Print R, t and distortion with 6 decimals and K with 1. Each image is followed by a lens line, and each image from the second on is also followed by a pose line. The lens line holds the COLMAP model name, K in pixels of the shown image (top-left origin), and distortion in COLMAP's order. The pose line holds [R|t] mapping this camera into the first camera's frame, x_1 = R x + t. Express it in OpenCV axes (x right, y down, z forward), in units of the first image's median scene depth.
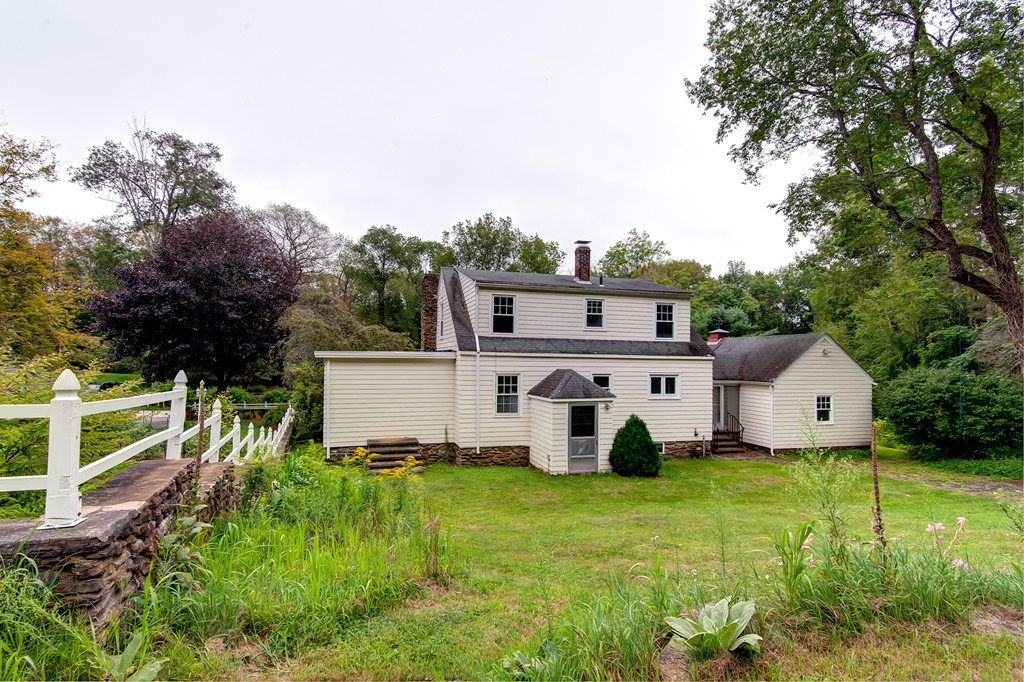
lens RADIAL K [[506.2, 0, 511.0], [0, 506.2, 354.9], [0, 0, 1]] dist [-0.003247, -0.001477]
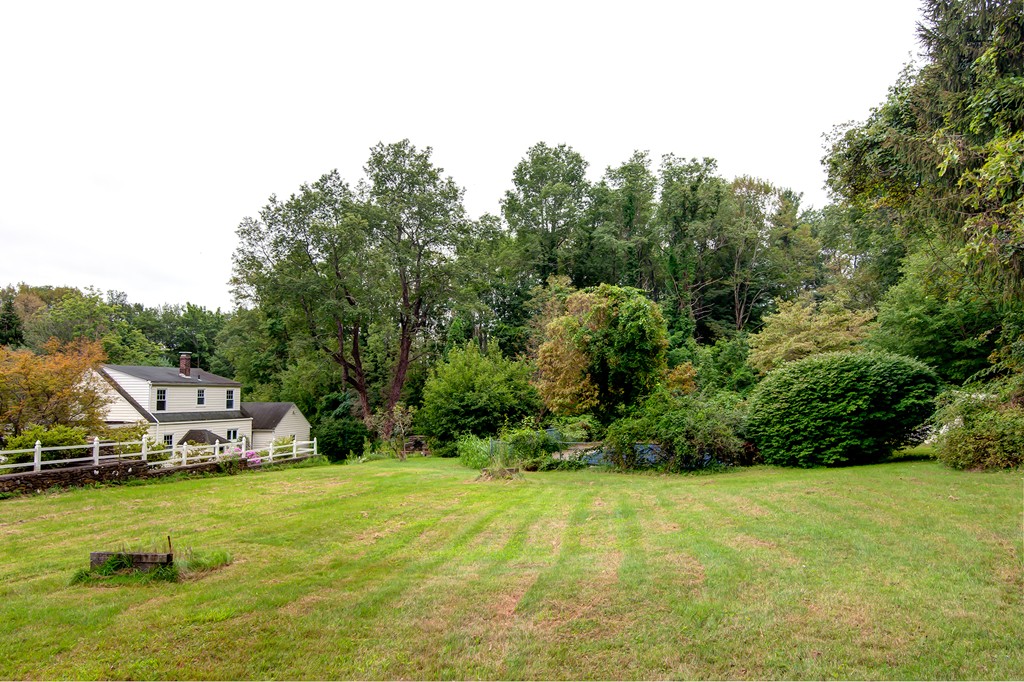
lens RADIAL K [[666.1, 0, 490.7], [0, 666.1, 343.4], [0, 0, 1]] dist [-0.000174, -0.000906]
pose [[0.523543, 0.050075, 0.850527, -1.256964], [0.003778, 0.998125, -0.061090, -0.118177], [-0.851991, 0.035197, 0.522372, -1.062647]]
